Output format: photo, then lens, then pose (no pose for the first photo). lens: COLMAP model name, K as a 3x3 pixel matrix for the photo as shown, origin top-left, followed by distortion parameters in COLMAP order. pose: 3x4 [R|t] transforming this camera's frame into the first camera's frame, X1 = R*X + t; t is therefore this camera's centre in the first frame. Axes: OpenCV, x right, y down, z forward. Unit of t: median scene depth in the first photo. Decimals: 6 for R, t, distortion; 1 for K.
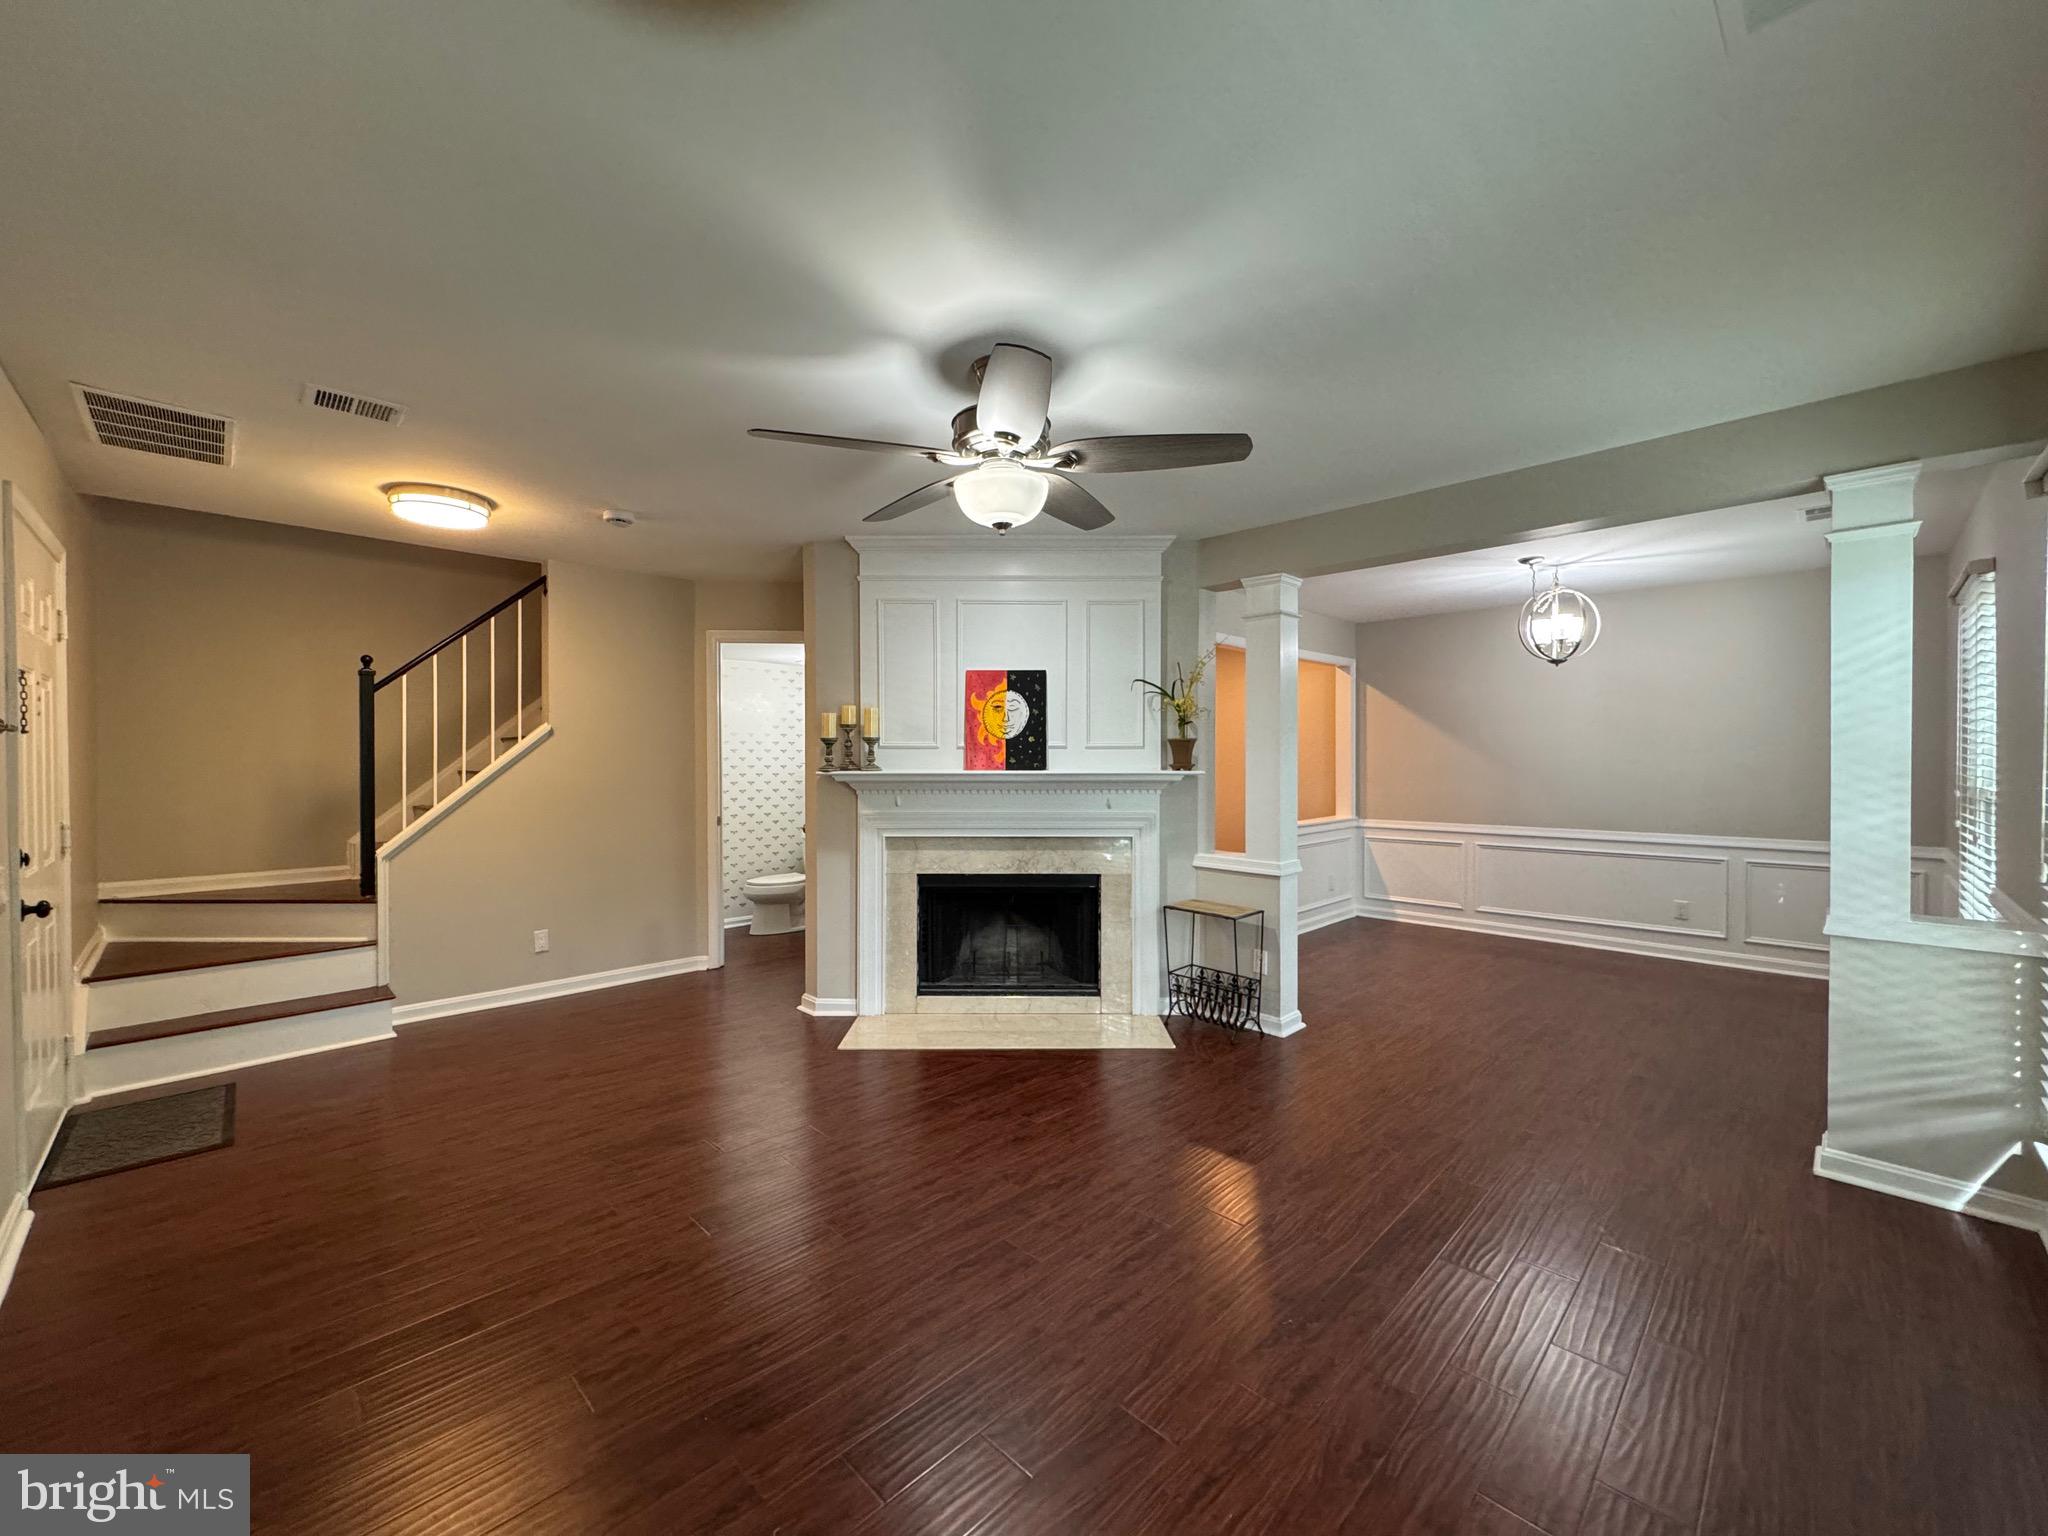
lens RADIAL K [[811.6, 0, 1020.9], [0, 811.6, 767.9], [0, 0, 1]] dist [0.002077, 0.000147]
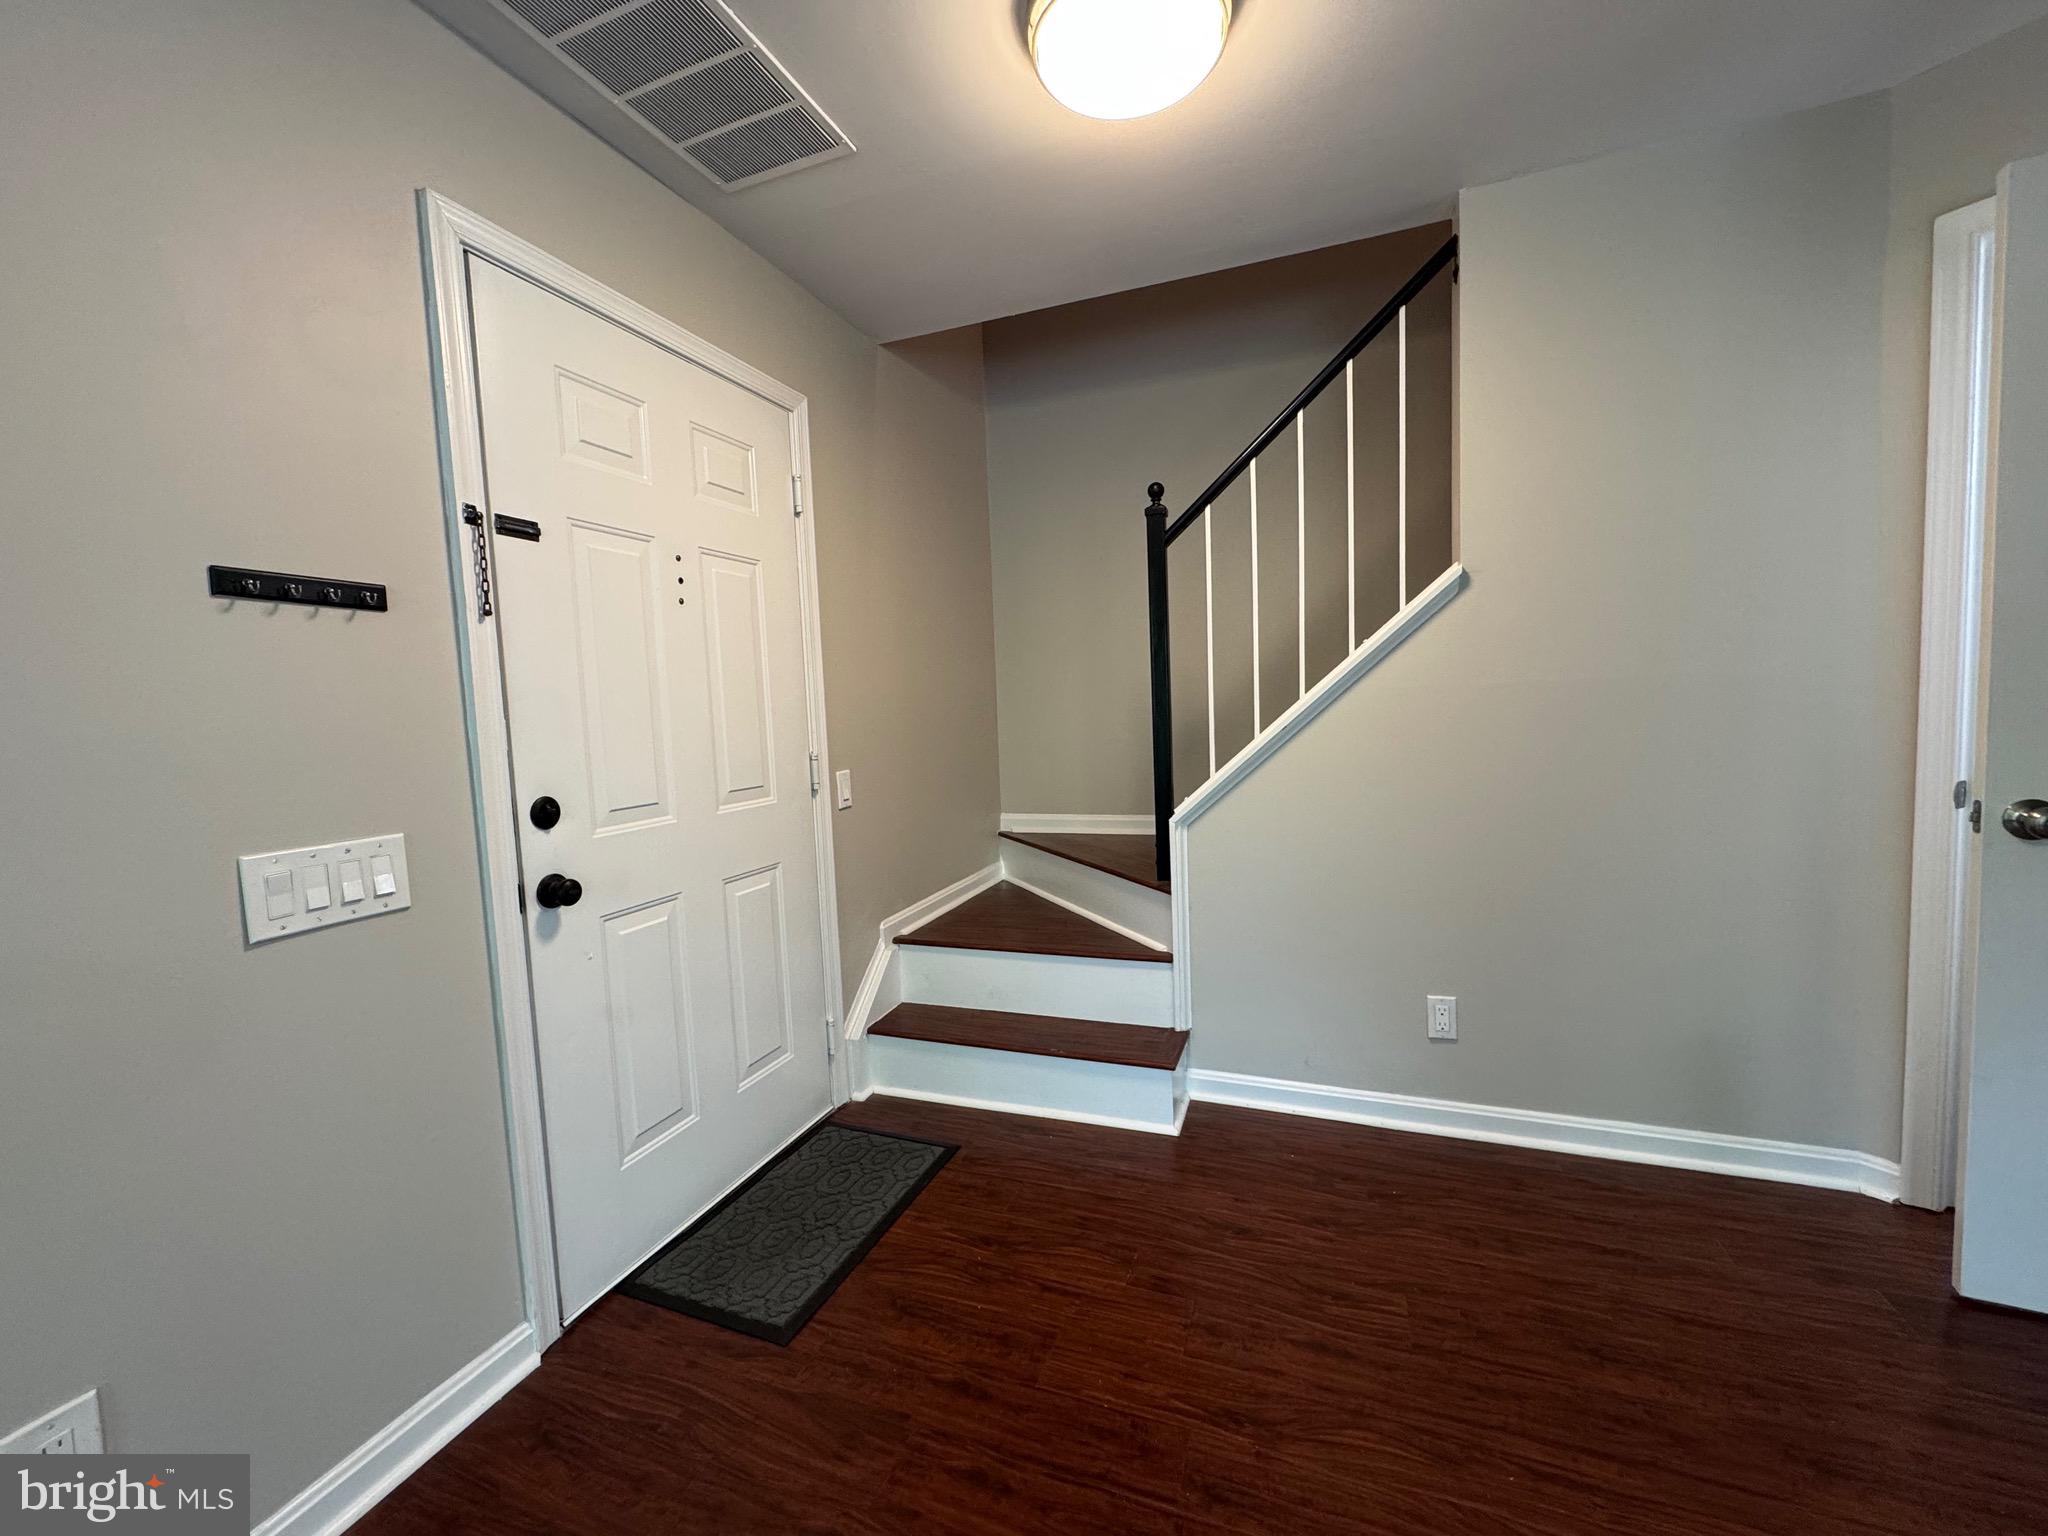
lens RADIAL K [[814.5, 0, 1022.3], [0, 814.5, 760.1], [0, 0, 1]] dist [-0.002364, 0.000378]
pose [[0.411073, 0.043871, -0.910546, -0.289748], [0.029225, 0.997694, 0.061264, 0.025662], [0.911134, -0.051795, 0.408843, 0.653537]]
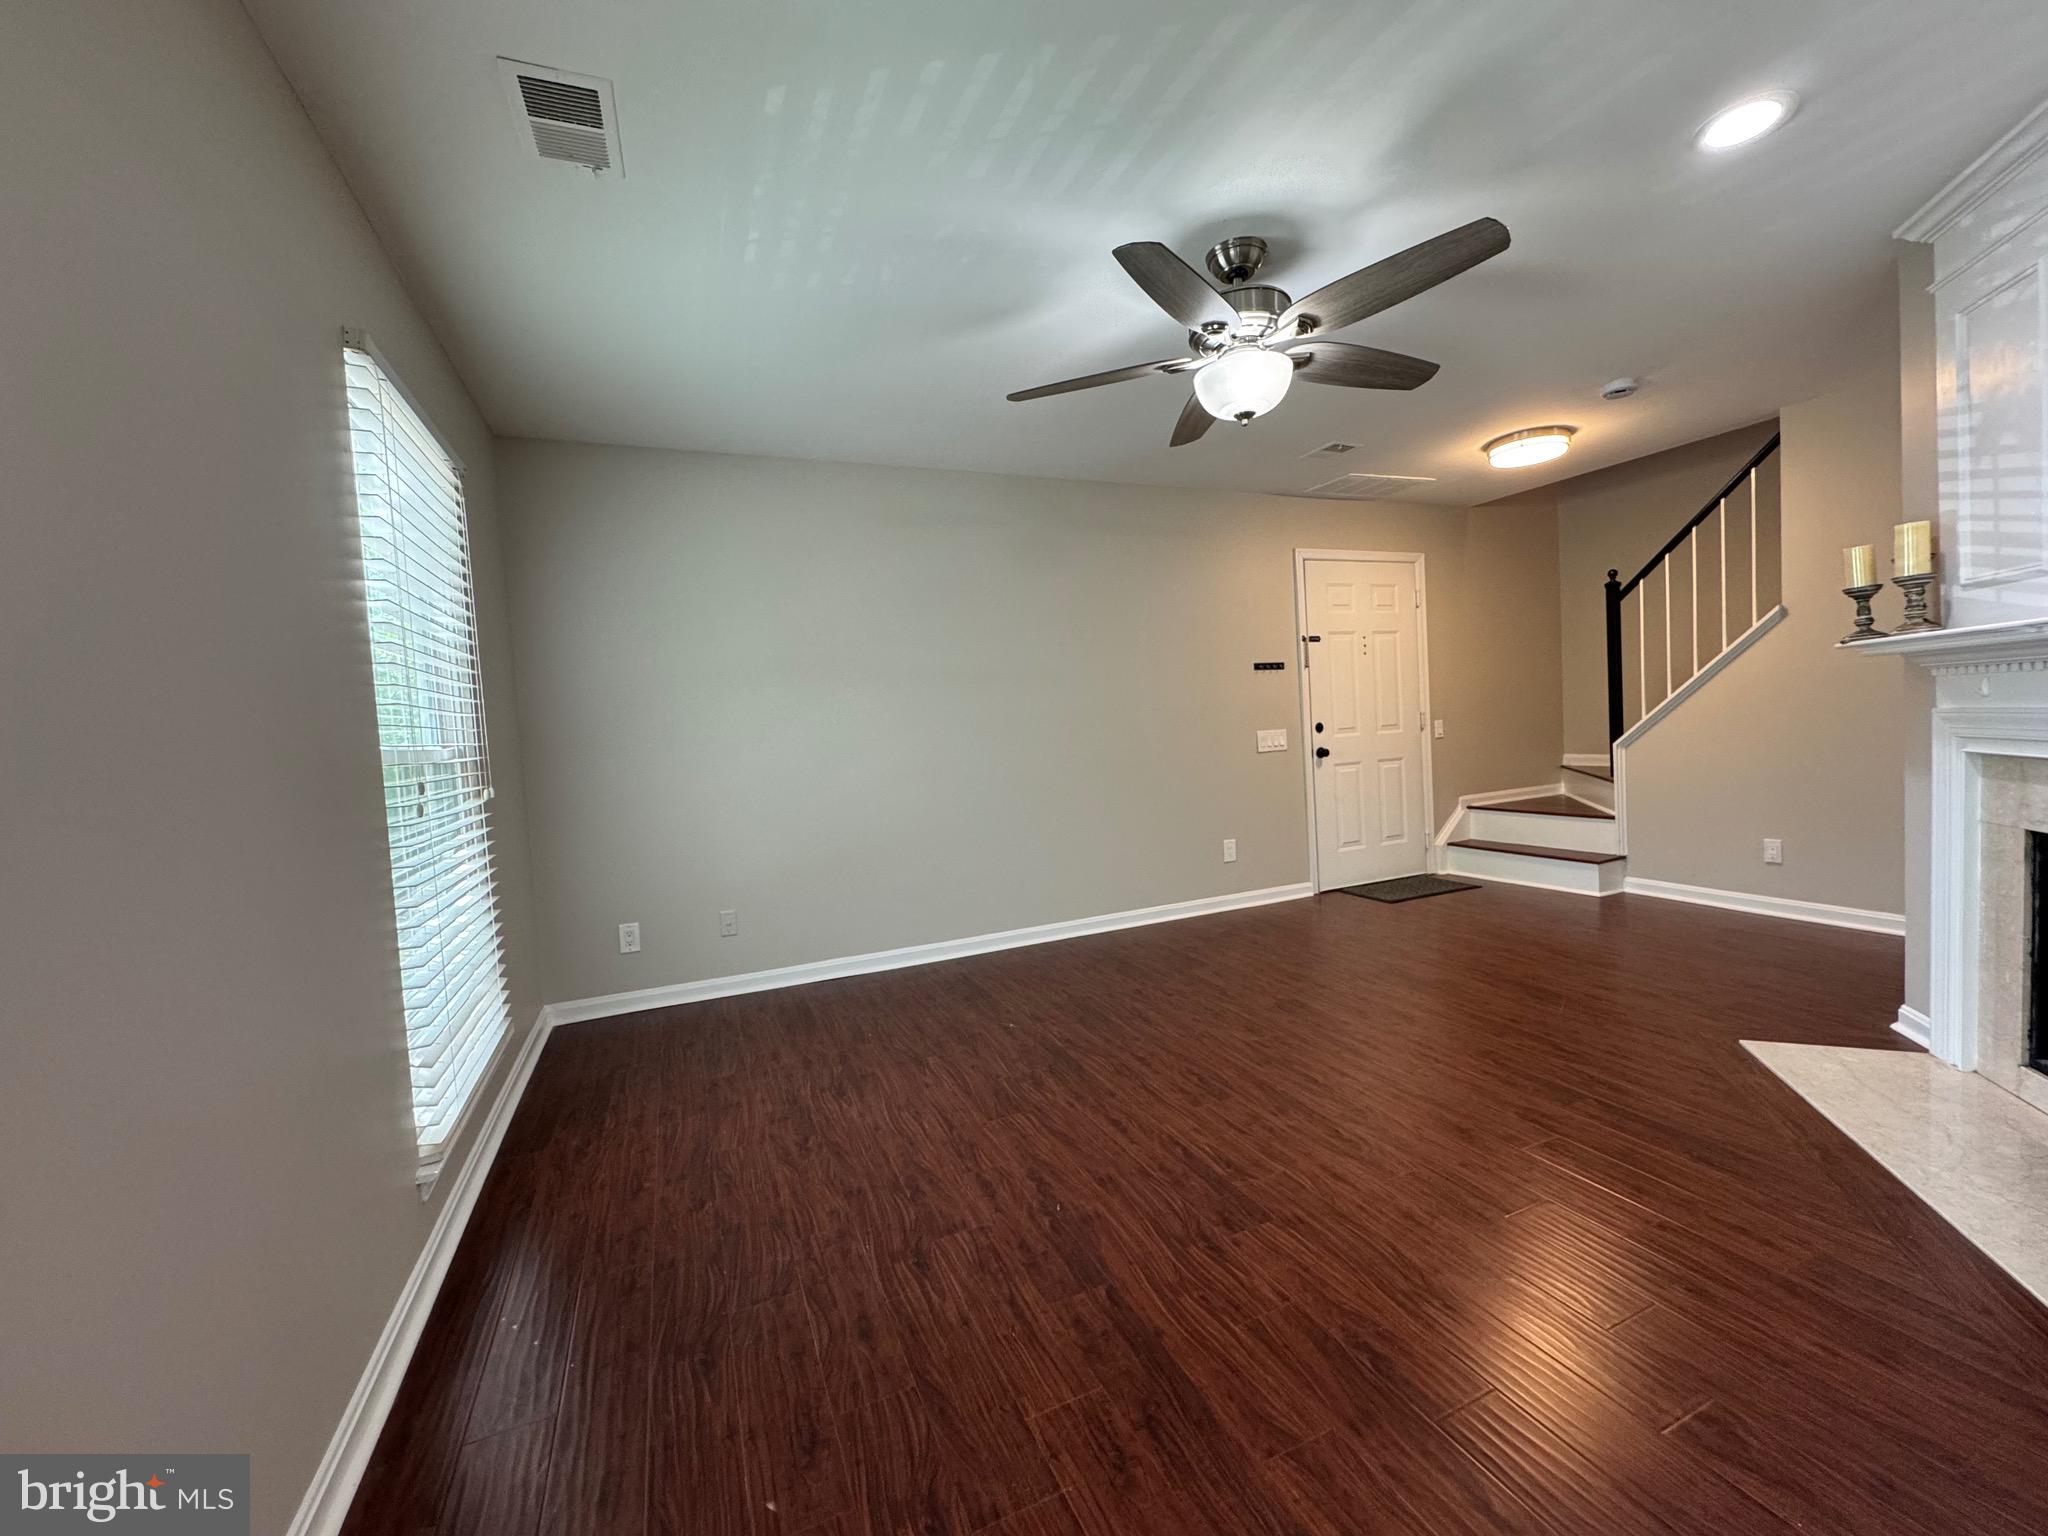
lens RADIAL K [[814.5, 0, 1022.3], [0, 814.5, 760.1], [0, 0, 1]] dist [-0.002364, 0.000378]
pose [[-0.362156, 0.063259, -0.929969, 0.590129], [0.046453, 0.997680, 0.049775, 0.035171], [0.930959, -0.025174, -0.364254, 0.632065]]
